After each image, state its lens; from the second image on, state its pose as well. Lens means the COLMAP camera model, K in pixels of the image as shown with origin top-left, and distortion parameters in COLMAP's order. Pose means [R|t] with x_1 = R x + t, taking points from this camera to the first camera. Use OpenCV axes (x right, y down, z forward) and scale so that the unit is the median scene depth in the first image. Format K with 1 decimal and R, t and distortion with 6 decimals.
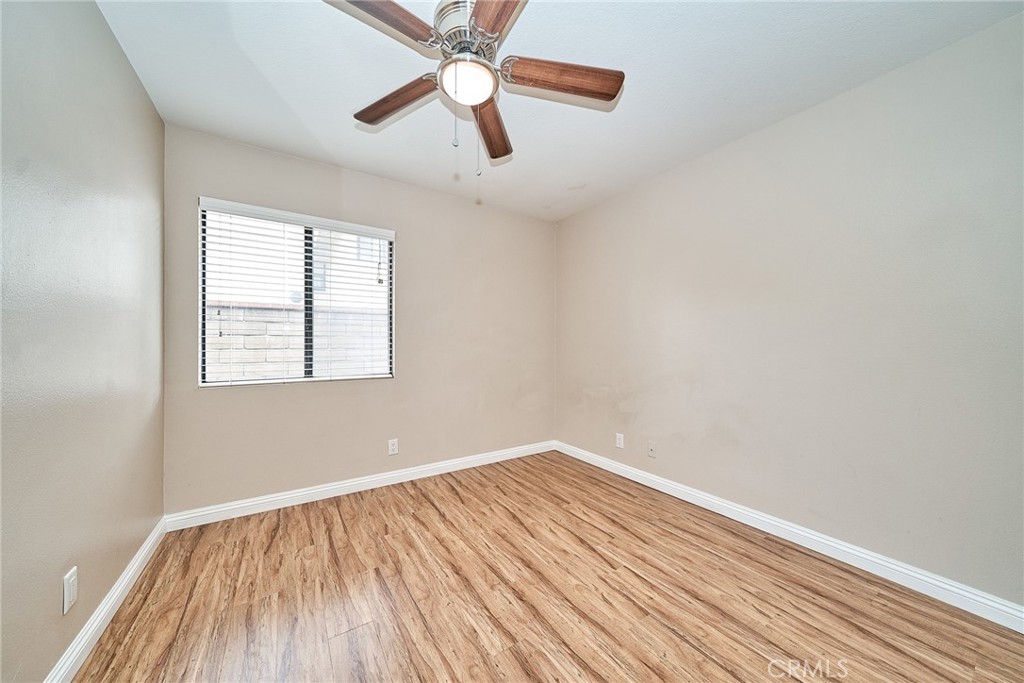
lens RADIAL K [[346.0, 0, 510.3], [0, 346.0, 345.4], [0, 0, 1]] dist [-0.000018, -0.000143]
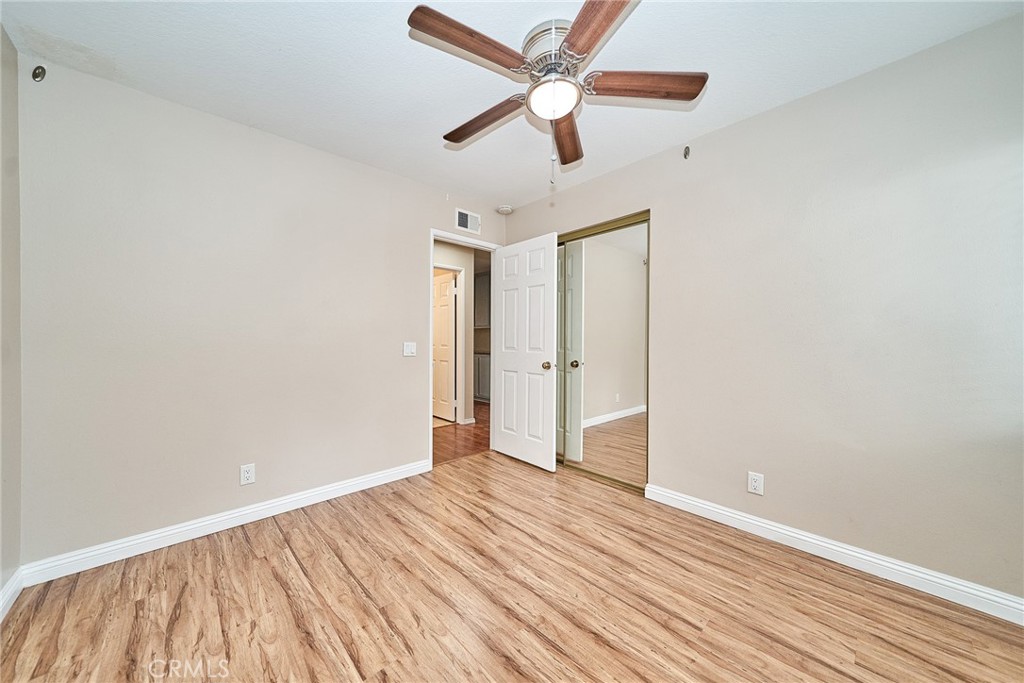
lens RADIAL K [[353.9, 0, 498.5], [0, 353.9, 342.7], [0, 0, 1]] dist [-0.001140, -0.000289]
pose [[-0.985777, 0.000348, -0.168061, 0.162017], [-0.001925, 0.999909, 0.013361, -0.008342], [0.168050, 0.013494, -0.985686, 1.434395]]
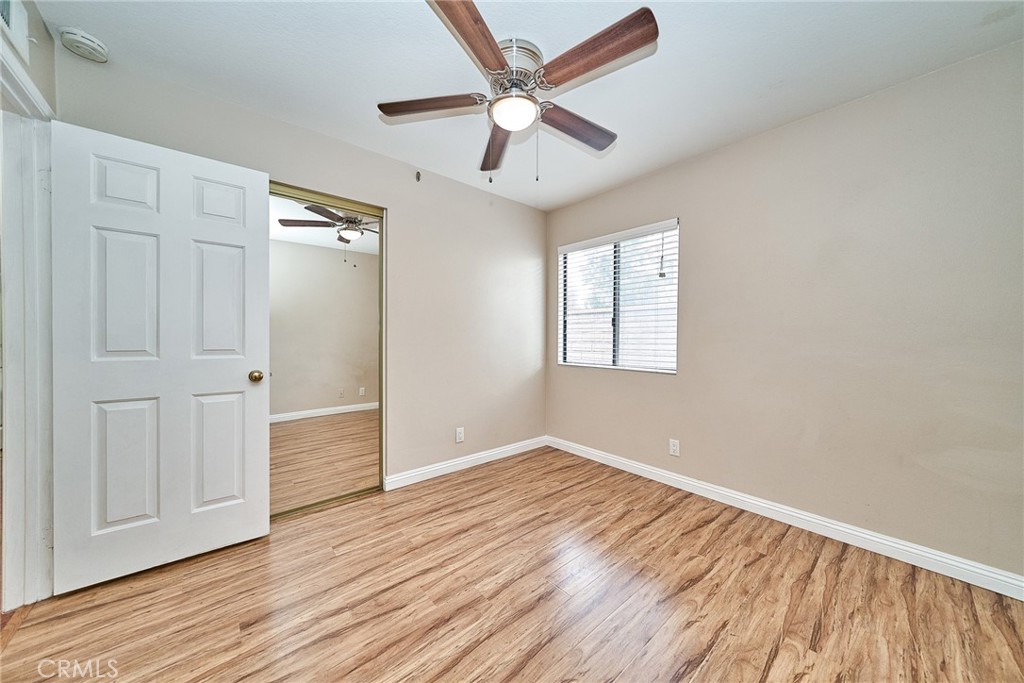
lens RADIAL K [[346.0, 0, 510.3], [0, 346.0, 345.4], [0, 0, 1]] dist [-0.000018, -0.000143]
pose [[0.142922, 0.024535, -0.989430, 0.717495], [-0.009917, 0.999678, 0.023357, -0.005071], [0.989684, 0.006474, 0.143119, 0.569318]]
